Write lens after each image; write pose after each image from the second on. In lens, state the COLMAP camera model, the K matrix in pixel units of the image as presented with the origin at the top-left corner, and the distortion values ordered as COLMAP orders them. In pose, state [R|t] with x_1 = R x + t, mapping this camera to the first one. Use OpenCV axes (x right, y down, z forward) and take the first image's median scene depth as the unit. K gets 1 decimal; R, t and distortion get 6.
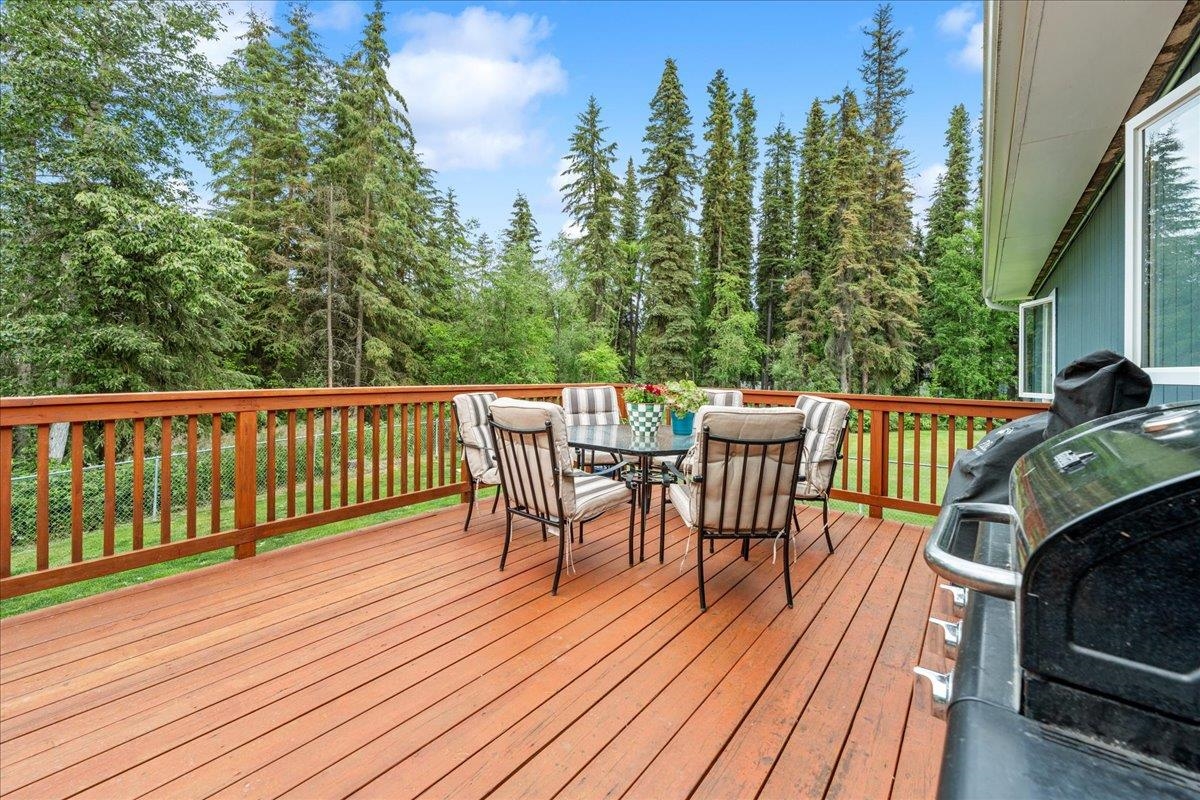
lens RADIAL K [[501.4, 0, 604.0], [0, 501.4, 368.0], [0, 0, 1]] dist [-0.001425, -0.000234]
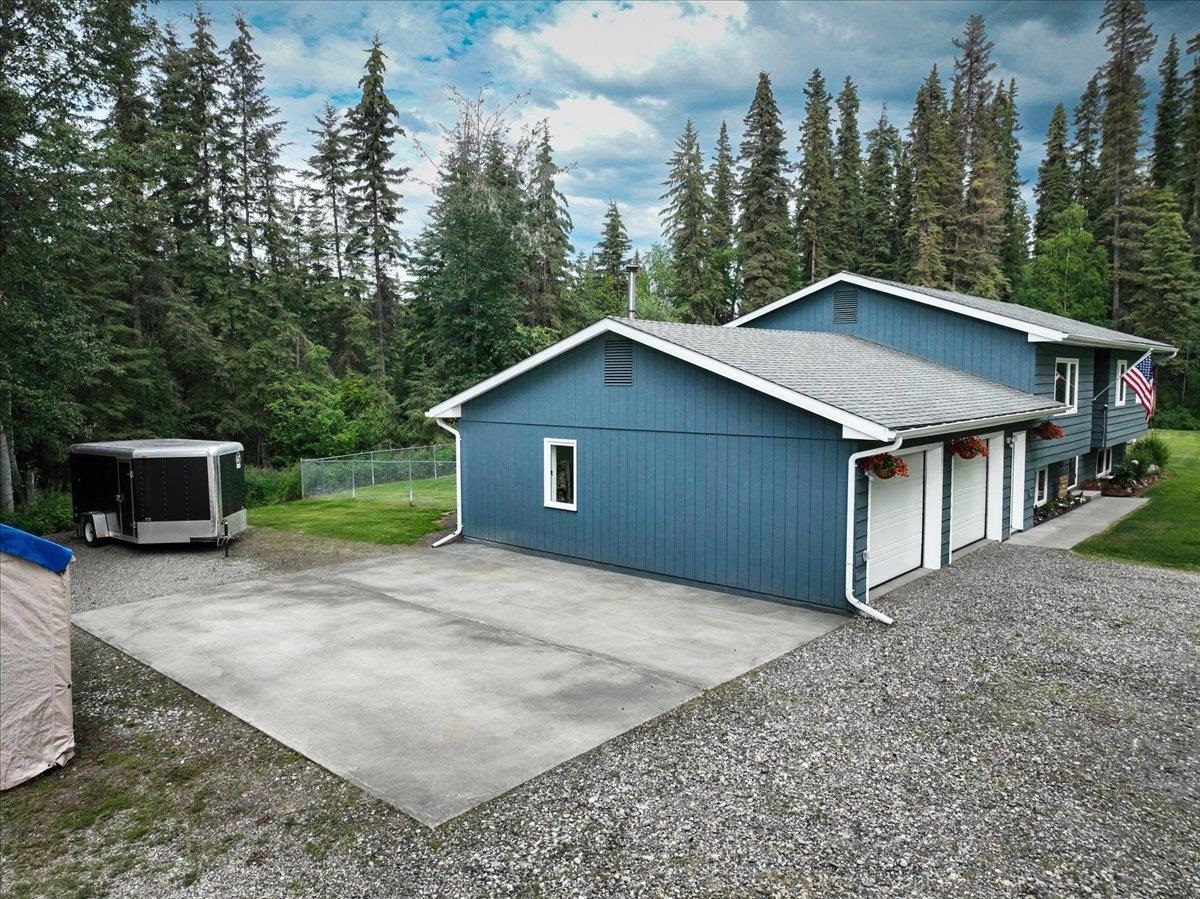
lens RADIAL K [[840.8, 0, 600.0], [0, 840.8, 449.5], [0, 0, 1]] dist [0.014112, 0.003846]
pose [[0.995452, -0.015660, -0.093964, -0.055290], [0.024712, 0.995078, 0.095961, -0.033263], [0.091999, -0.097847, 0.990940, -0.895746]]
